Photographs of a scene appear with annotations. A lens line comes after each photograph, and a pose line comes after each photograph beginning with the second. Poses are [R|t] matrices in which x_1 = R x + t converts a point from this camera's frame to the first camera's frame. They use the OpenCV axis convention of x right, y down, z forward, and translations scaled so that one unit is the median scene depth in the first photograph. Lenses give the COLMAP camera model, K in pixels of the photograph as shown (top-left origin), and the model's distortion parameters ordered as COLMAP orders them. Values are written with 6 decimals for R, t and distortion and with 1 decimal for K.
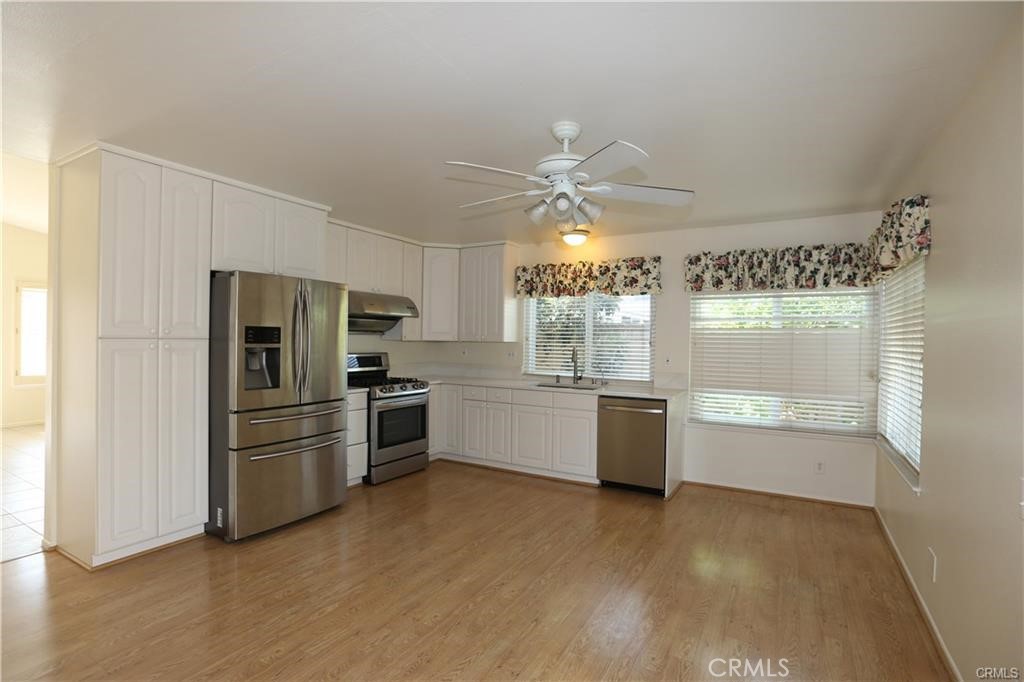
lens RADIAL K [[485.2, 0, 516.3], [0, 485.2, 340.0], [0, 0, 1]] dist [-0.028937, 0.000125]
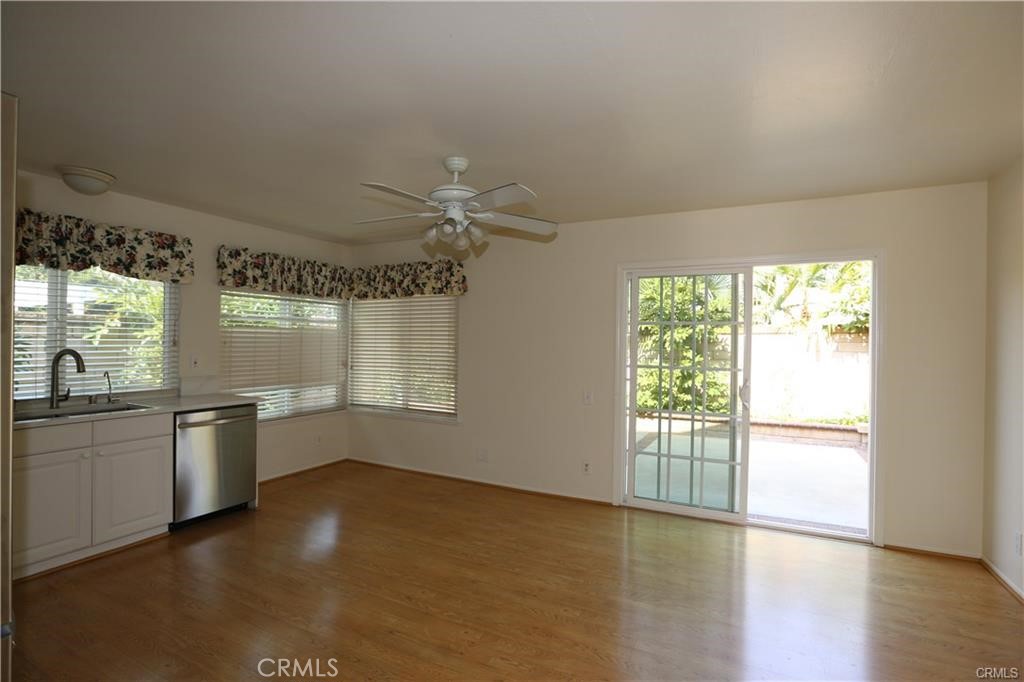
lens RADIAL K [[485.2, 0, 516.3], [0, 485.2, 340.0], [0, 0, 1]] dist [-0.028937, 0.000125]
pose [[-0.053972, -0.011317, 0.998478, -0.613839], [-0.011282, 0.999879, 0.010723, -0.014124], [-0.998479, -0.010686, -0.054093, 0.518781]]
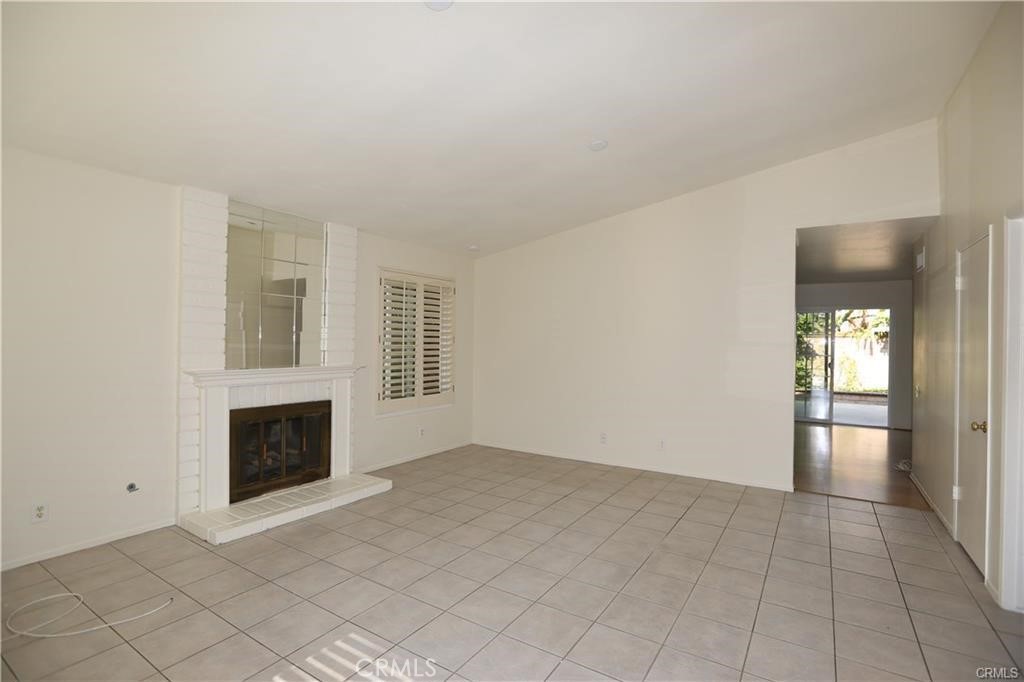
lens RADIAL K [[485.2, 0, 516.3], [0, 485.2, 340.0], [0, 0, 1]] dist [-0.028937, 0.000125]
pose [[0.043643, -0.011873, 0.998977, -0.637564], [-0.009198, 0.999882, 0.012286, -0.014477], [-0.999005, -0.009725, 0.043528, 0.533893]]
